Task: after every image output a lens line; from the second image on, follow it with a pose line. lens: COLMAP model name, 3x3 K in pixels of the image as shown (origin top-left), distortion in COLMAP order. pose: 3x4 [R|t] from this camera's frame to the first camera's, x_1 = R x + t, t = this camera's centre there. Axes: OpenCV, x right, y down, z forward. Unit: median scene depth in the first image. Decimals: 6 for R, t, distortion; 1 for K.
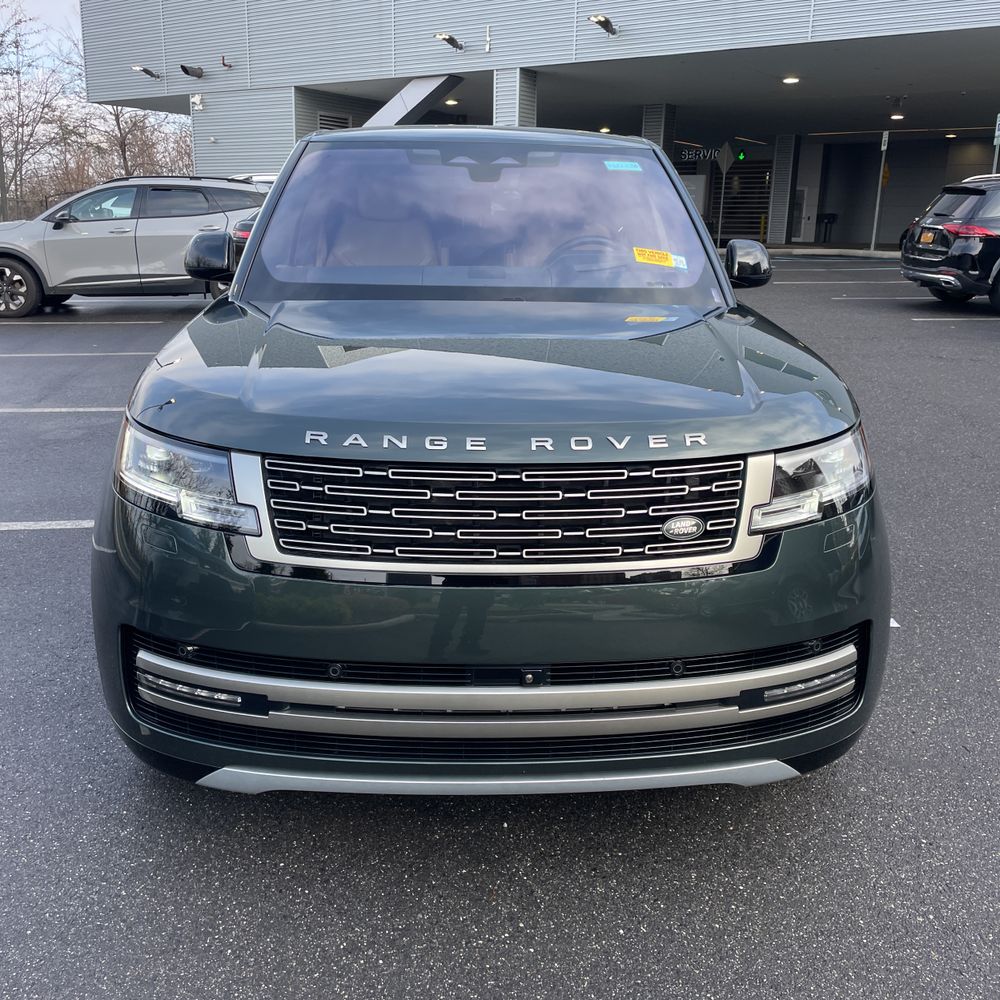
lens RADIAL K [[961.4, 0, 507.6], [0, 961.4, 479.1], [0, 0, 1]] dist [0.091439, -0.122767]
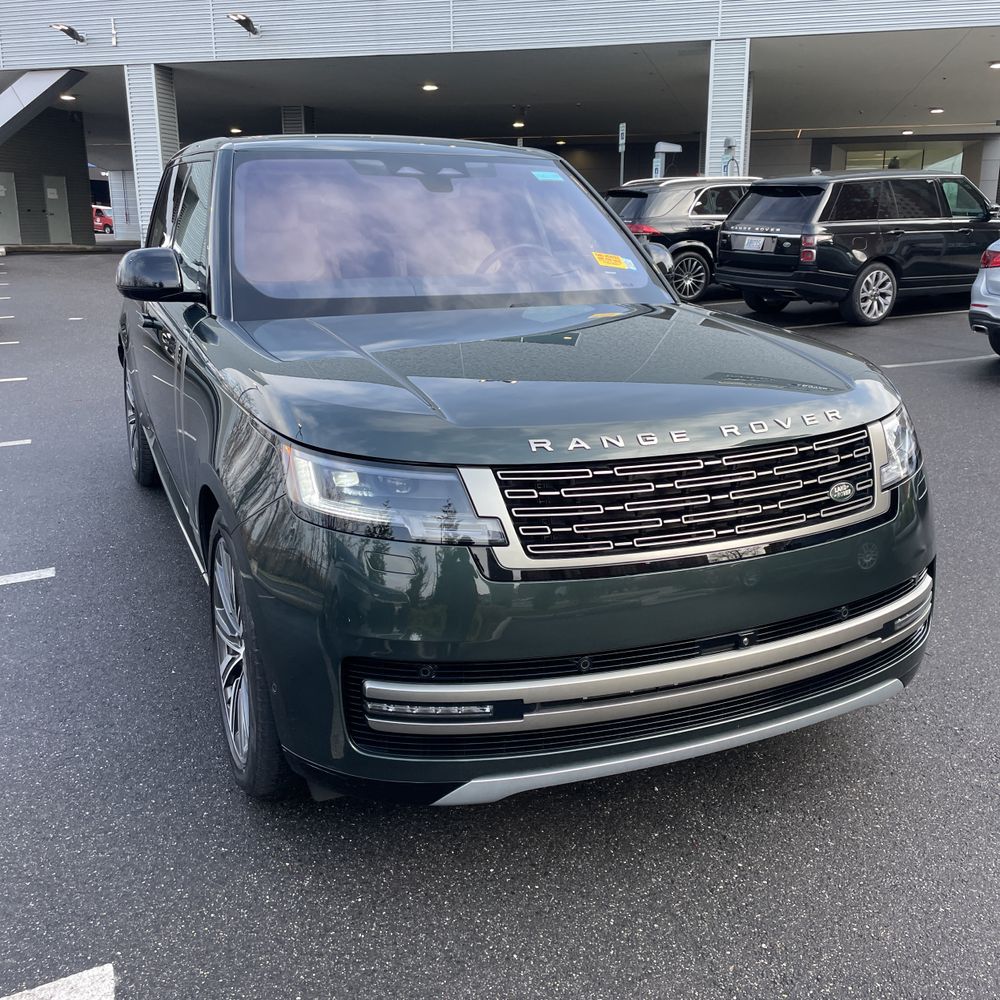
lens RADIAL K [[961.4, 0, 507.6], [0, 961.4, 479.1], [0, 0, 1]] dist [0.091439, -0.122767]
pose [[0.934890, -0.109346, 0.337675, -0.571484], [0.109995, 0.993782, 0.017273, -0.027752], [-0.337464, 0.020994, 0.941104, 0.036501]]
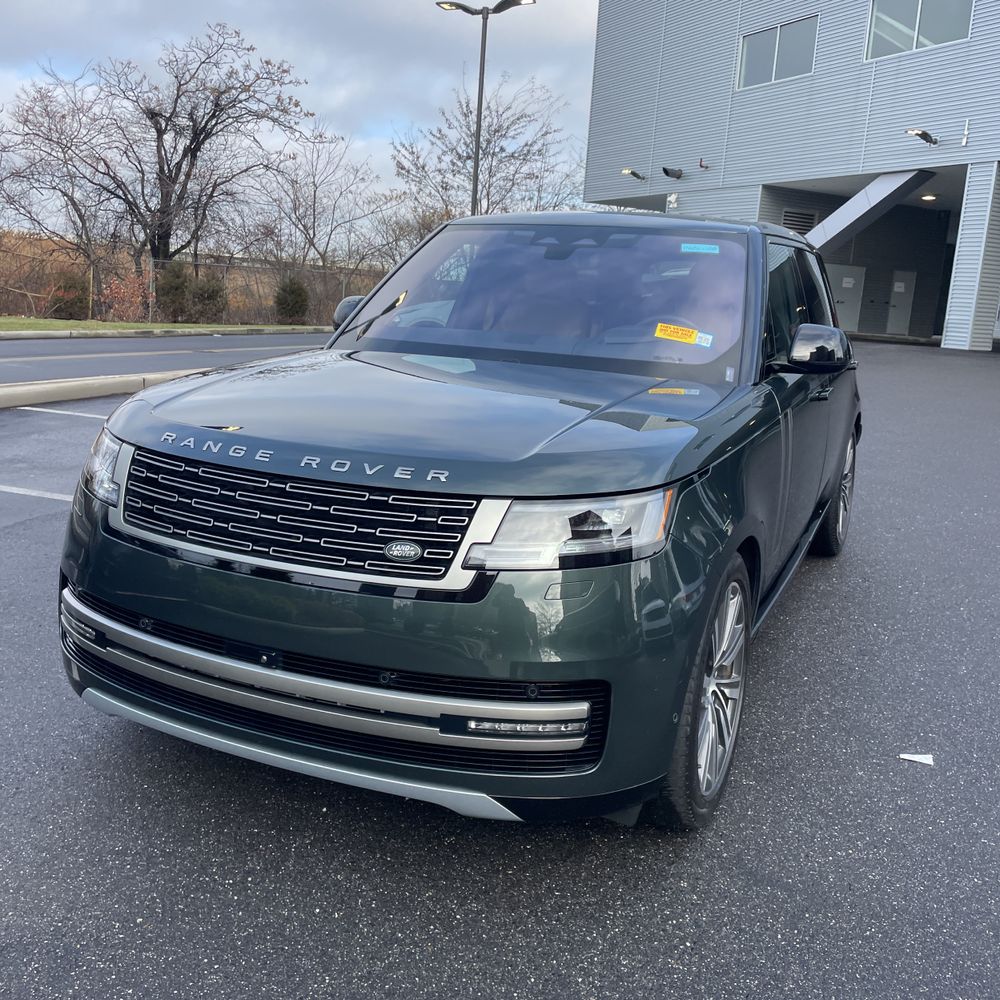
lens RADIAL K [[975.9, 0, 528.2], [0, 975.9, 474.4], [0, 0, 1]] dist [0.072846, -0.113994]
pose [[0.899503, 0.115238, -0.421444, 0.756607], [-0.155636, 0.985828, -0.062619, 0.011267], [0.408255, 0.121917, 0.904690, 0.029823]]
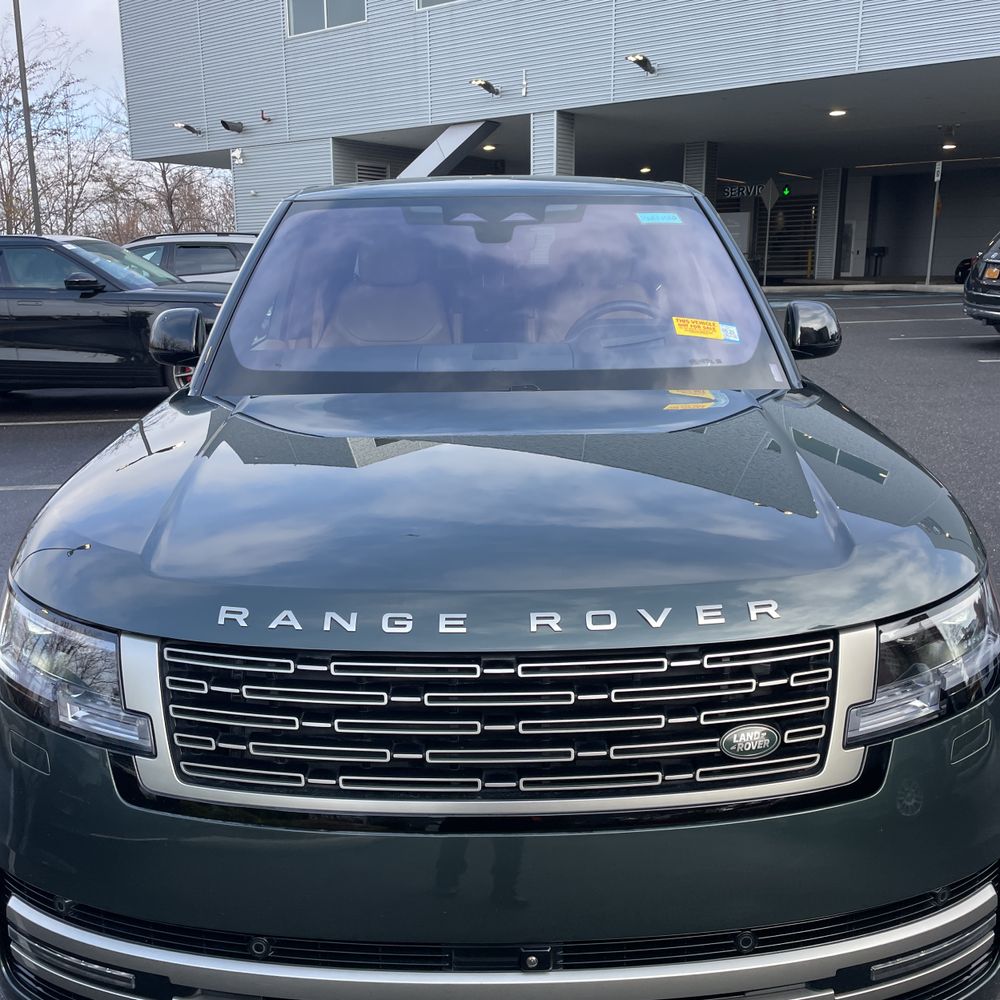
lens RADIAL K [[969.2, 0, 500.0], [0, 969.2, 500.0], [0, 0, 1]] dist [0.094445, -0.130301]
pose [[0.998472, -0.014807, -0.053244, 0.040603], [0.013567, 0.999630, -0.023564, -0.107423], [0.053573, 0.022805, 0.998303, 0.271209]]
